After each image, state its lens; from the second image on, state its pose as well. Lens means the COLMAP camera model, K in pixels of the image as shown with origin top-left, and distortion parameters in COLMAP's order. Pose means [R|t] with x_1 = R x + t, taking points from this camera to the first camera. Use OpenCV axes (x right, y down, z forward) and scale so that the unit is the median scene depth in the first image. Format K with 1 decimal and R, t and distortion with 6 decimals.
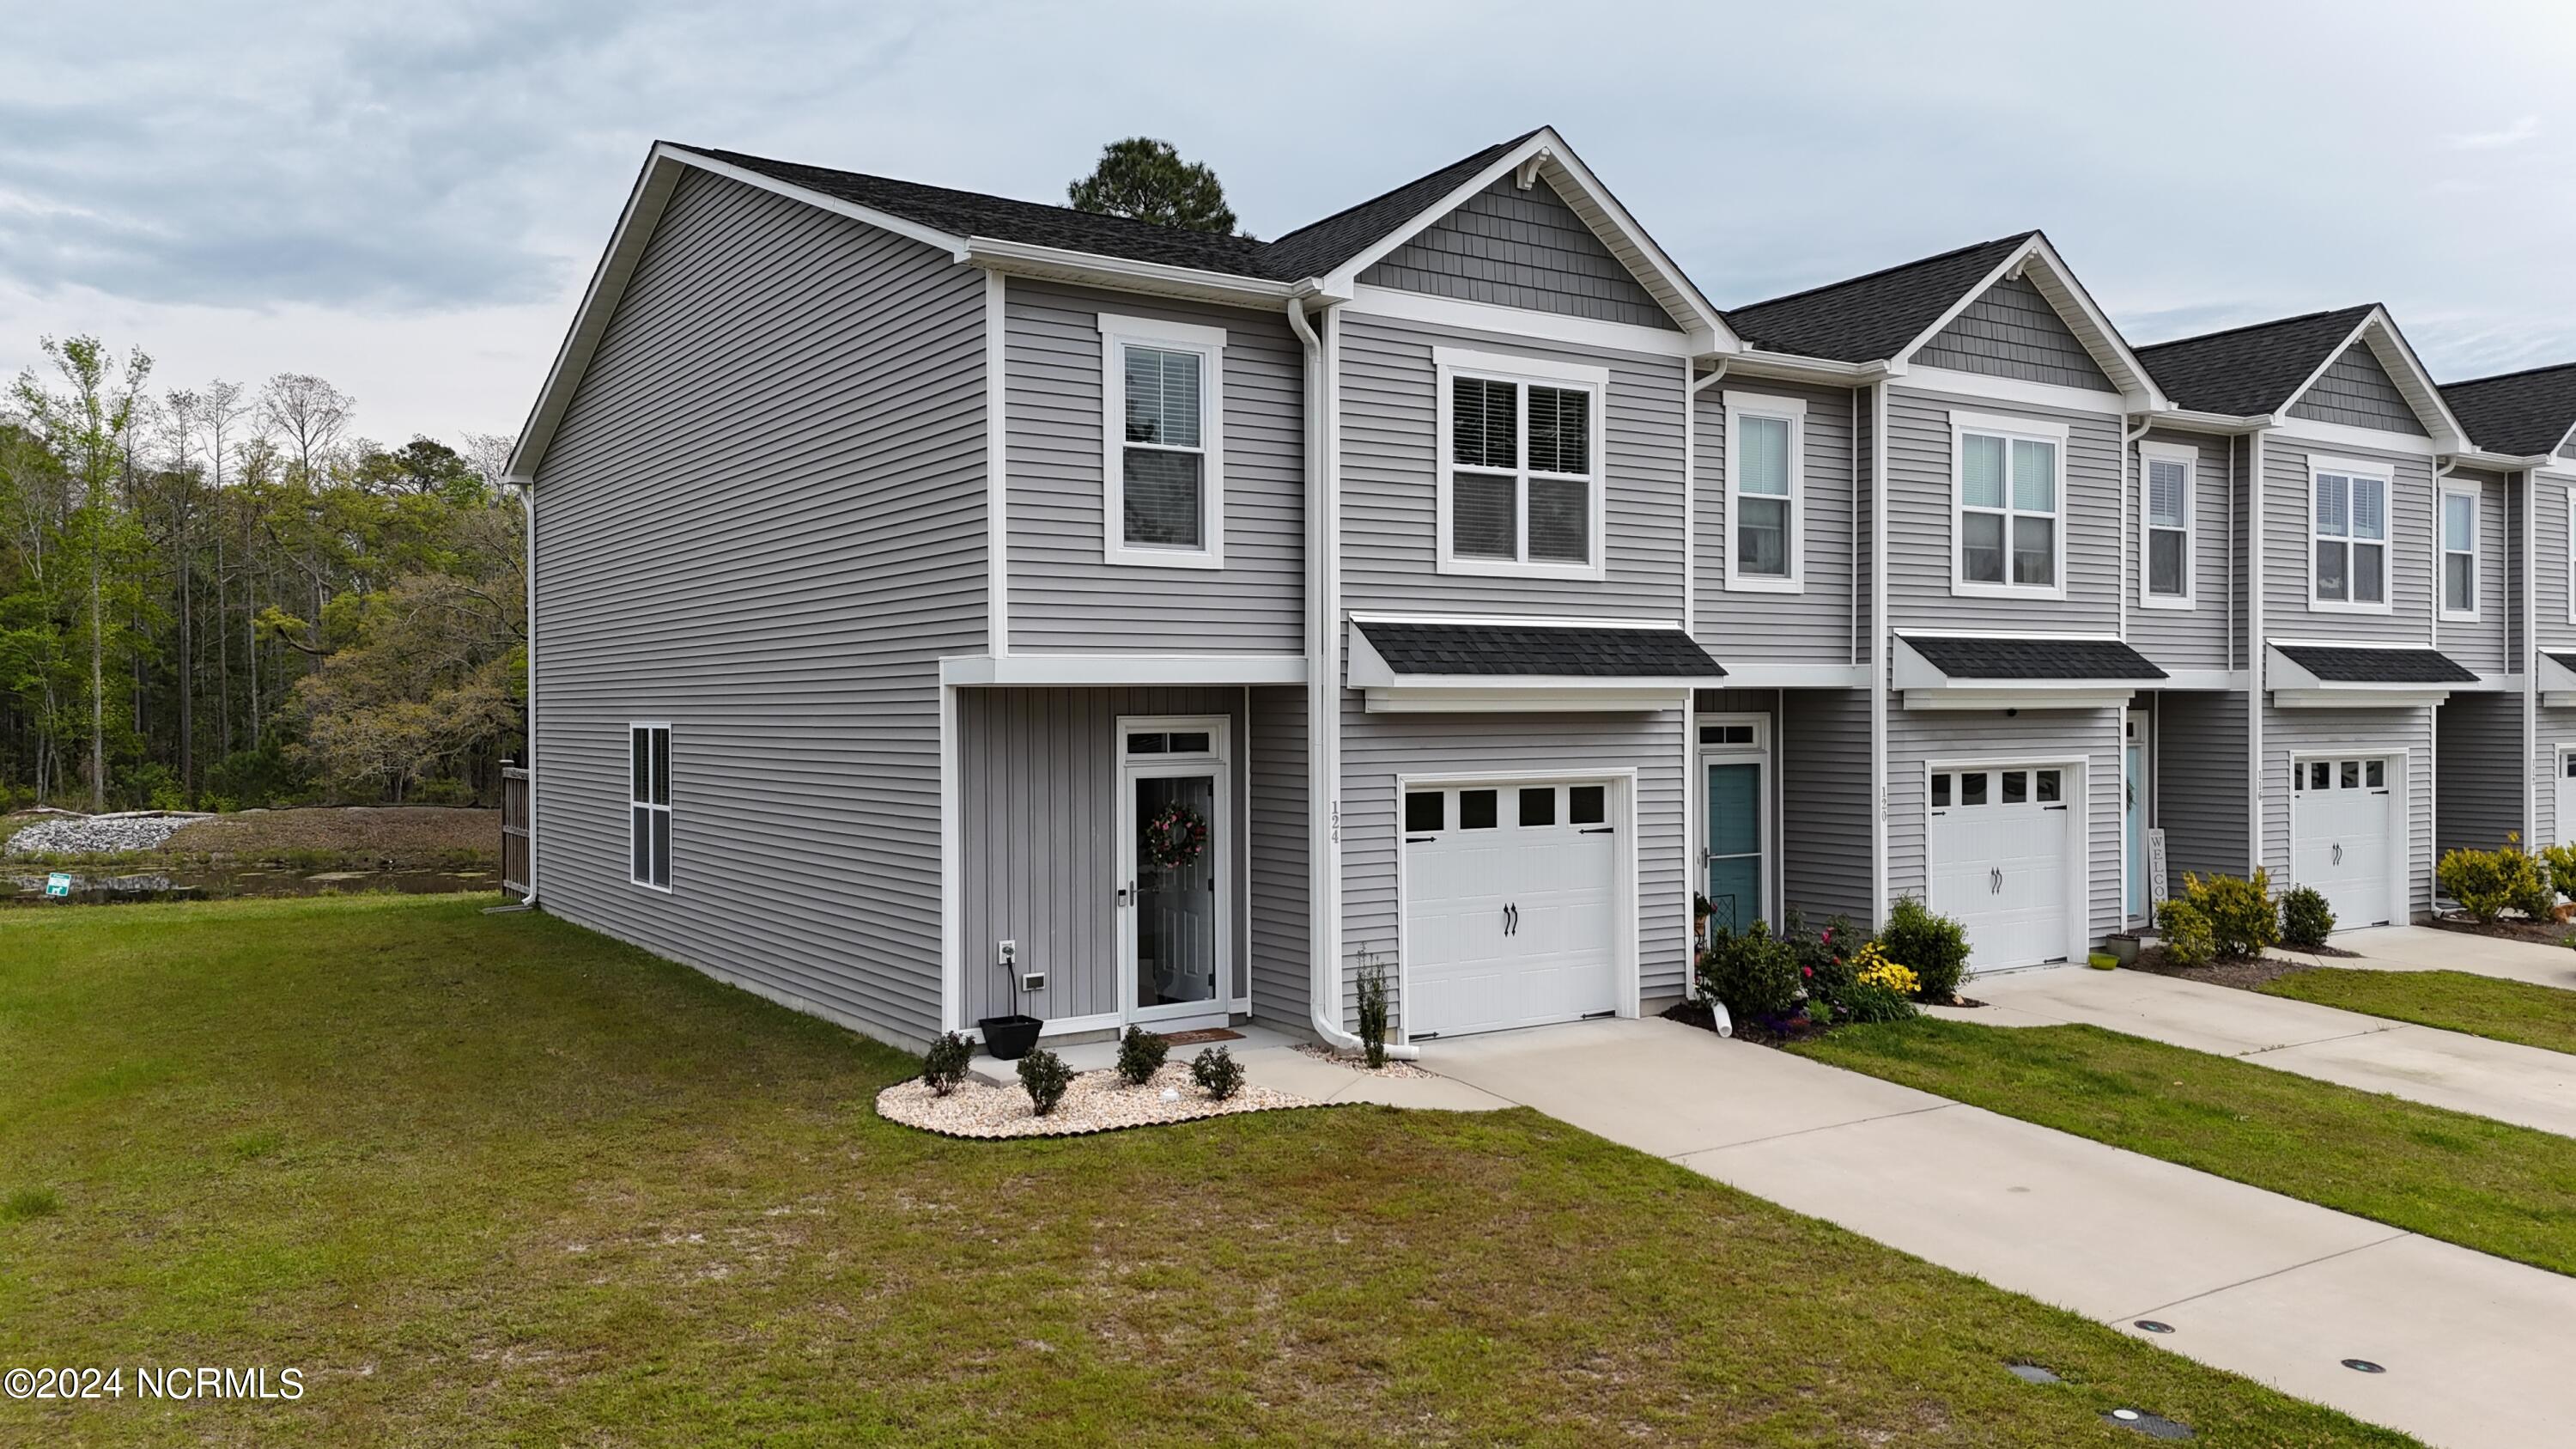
lens RADIAL K [[1916.1, 0, 1301.4], [0, 1916.1, 719.5], [0, 0, 1]] dist [0.065752, -0.068995]
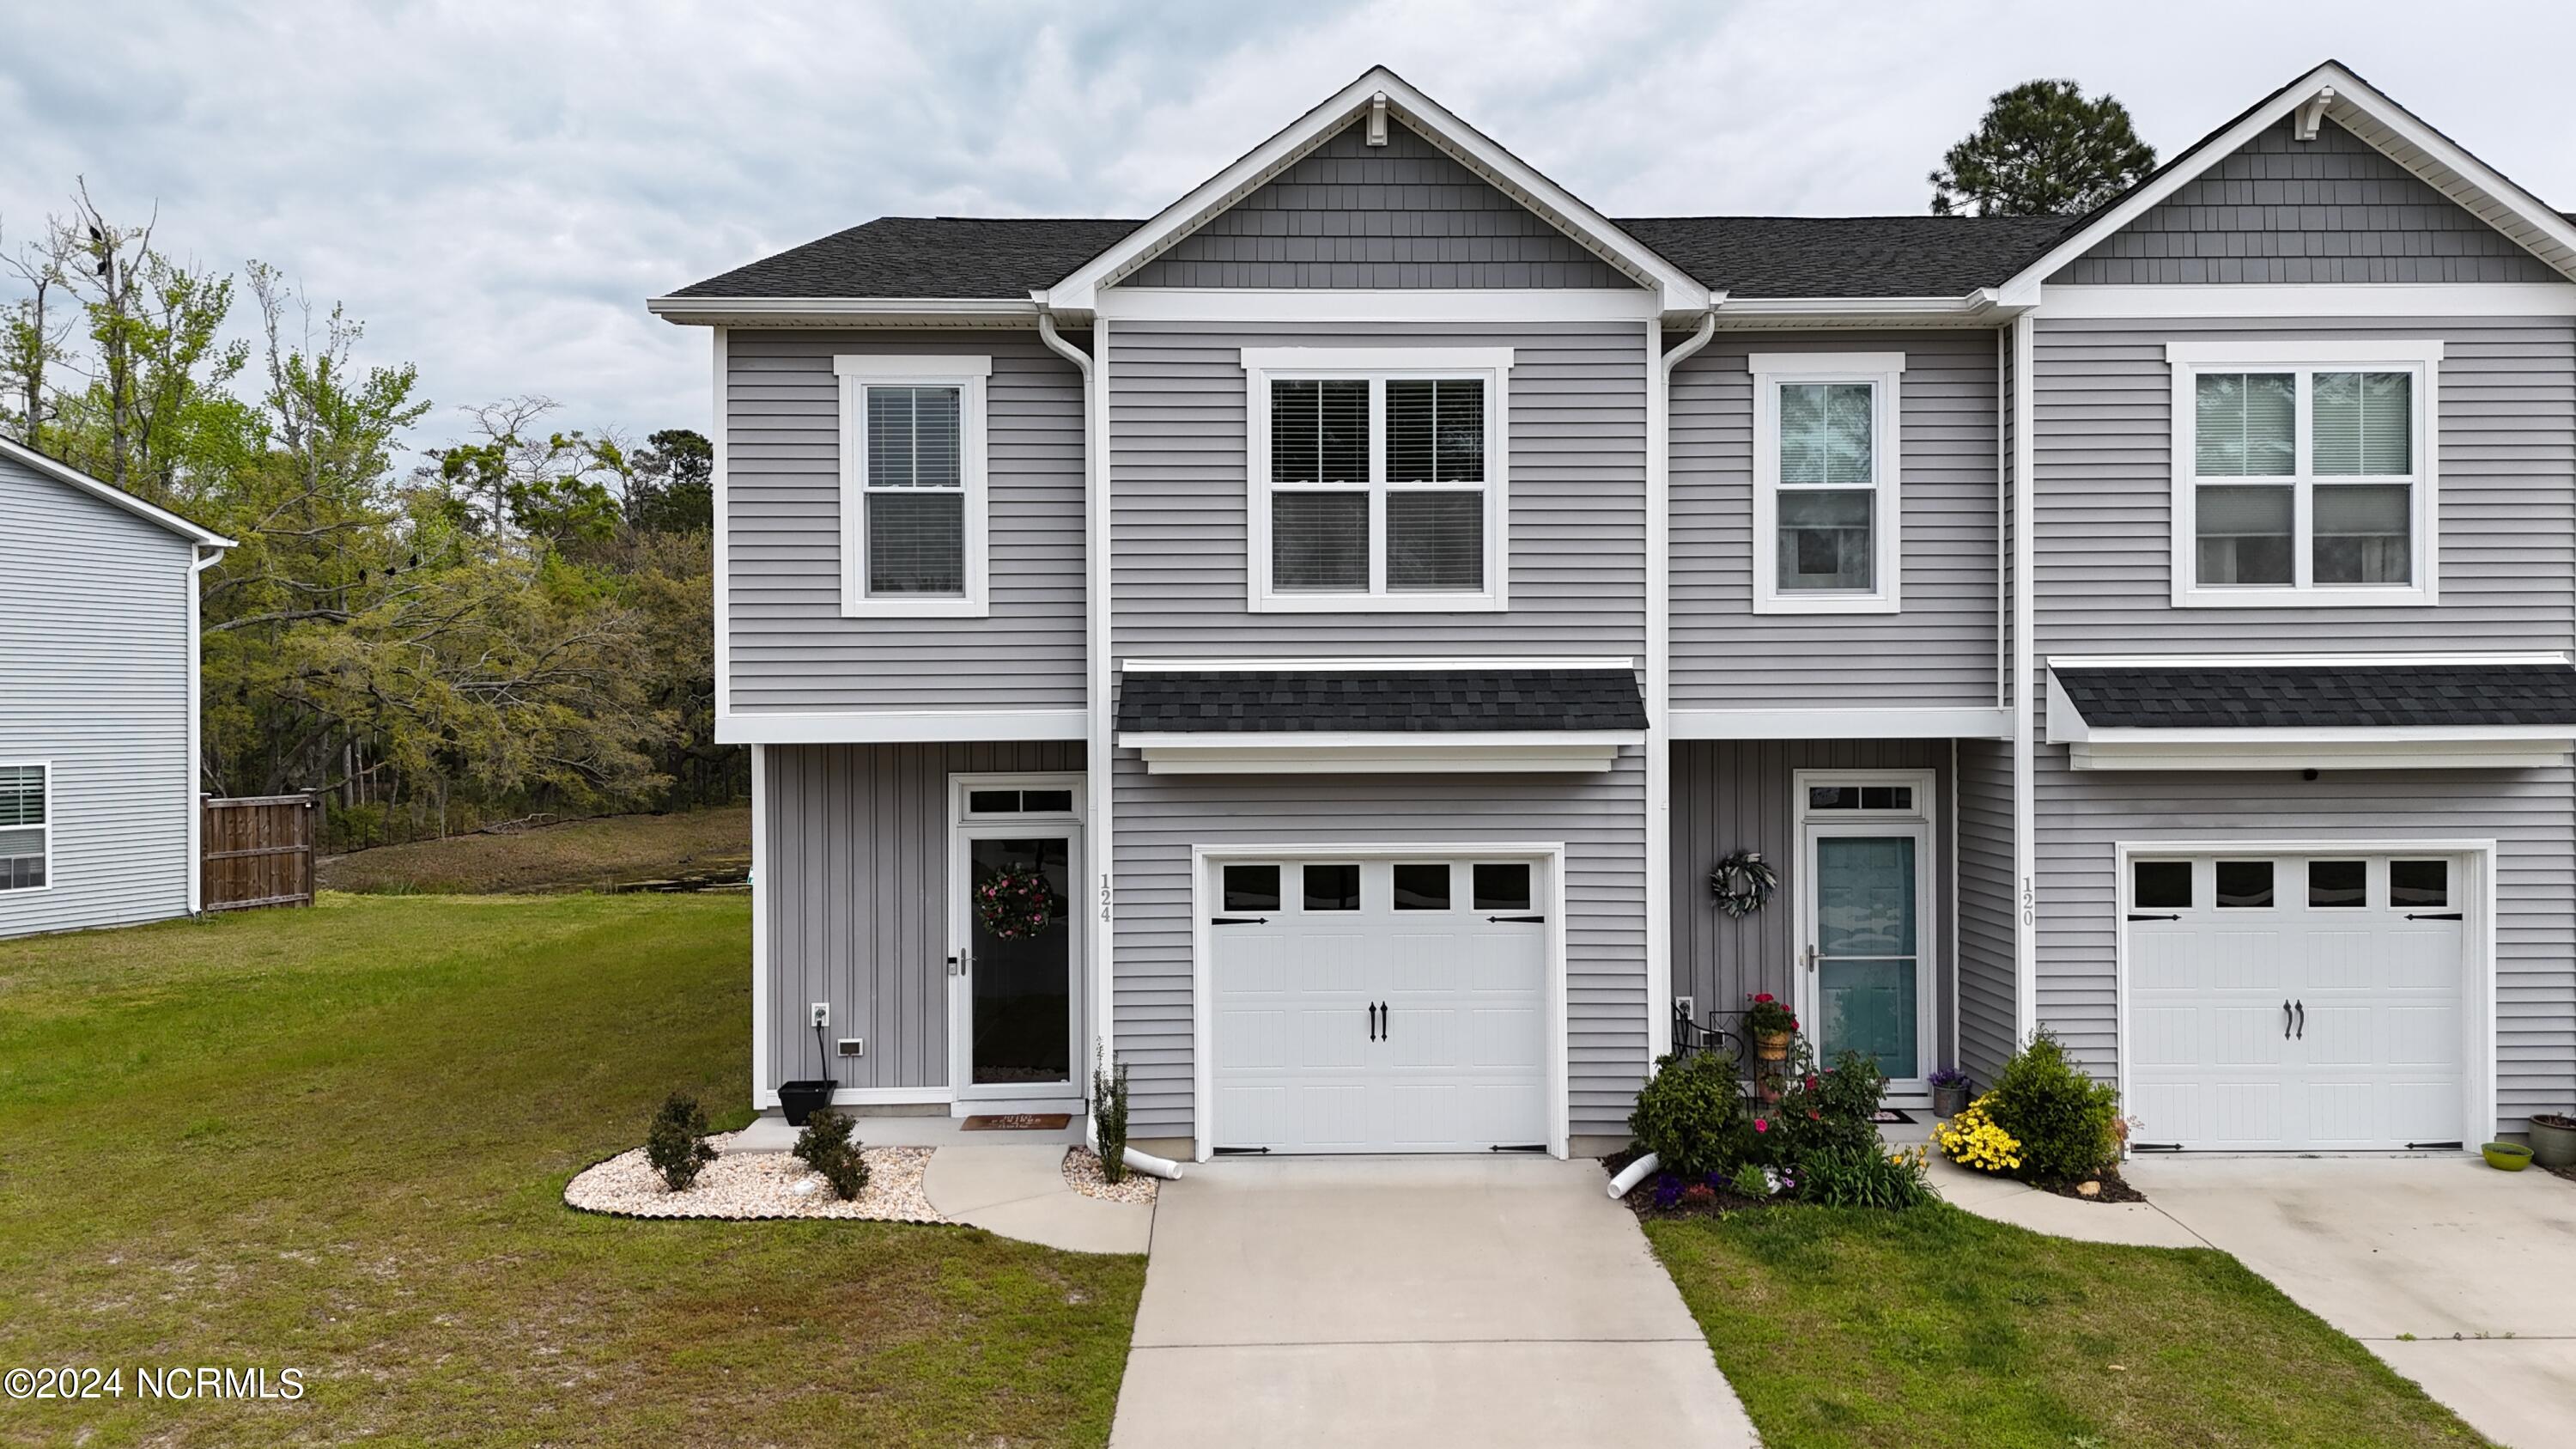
lens RADIAL K [[1916.1, 0, 1281.2], [0, 1916.1, 711.4], [0, 0, 1]] dist [0.065752, -0.068995]
pose [[0.839619, -0.001038, -0.543176, 0.533748], [-0.001734, 0.999988, -0.004591, -0.026978], [0.543174, 0.004797, 0.839607, 0.280647]]
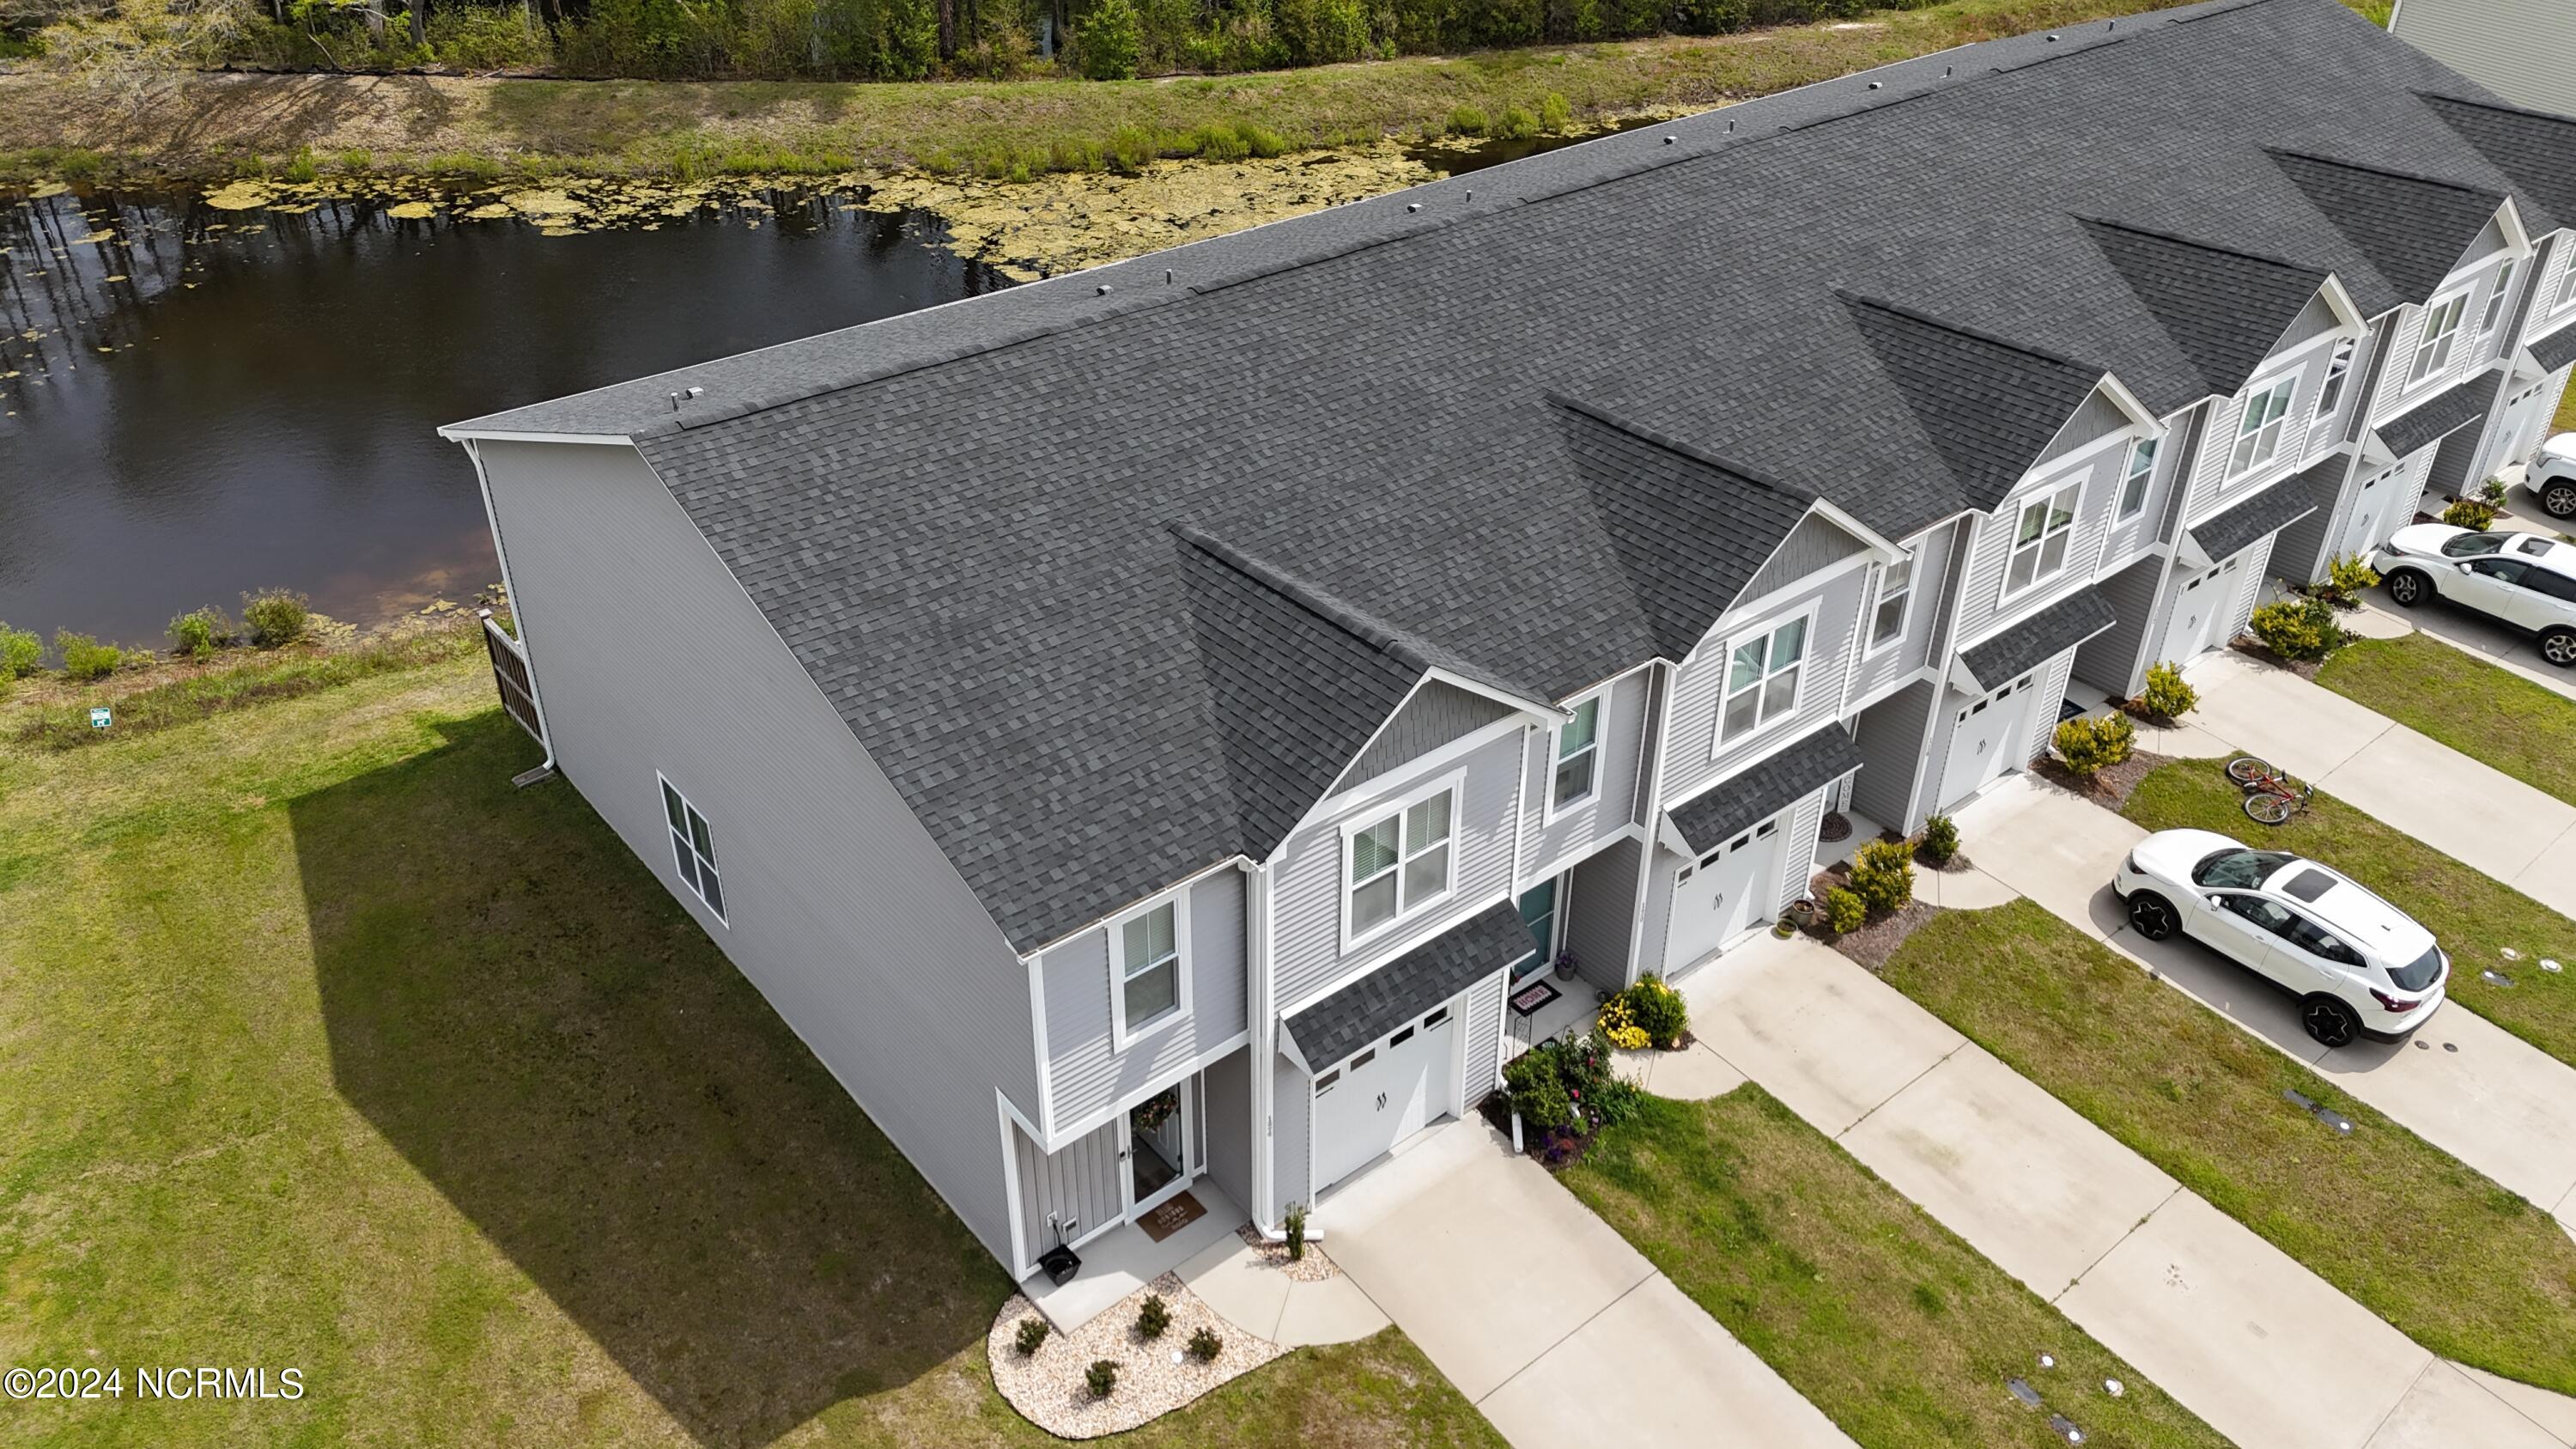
lens RADIAL K [[1916.1, 0, 1300.7], [0, 1916.1, 730.5], [0, 0, 1]] dist [0.065752, -0.068995]
pose [[0.993787, -0.048658, 0.100097, -0.085919], [-0.012558, 0.844601, 0.535249, -0.931689], [-0.110586, -0.533180, 0.838743, -0.072765]]
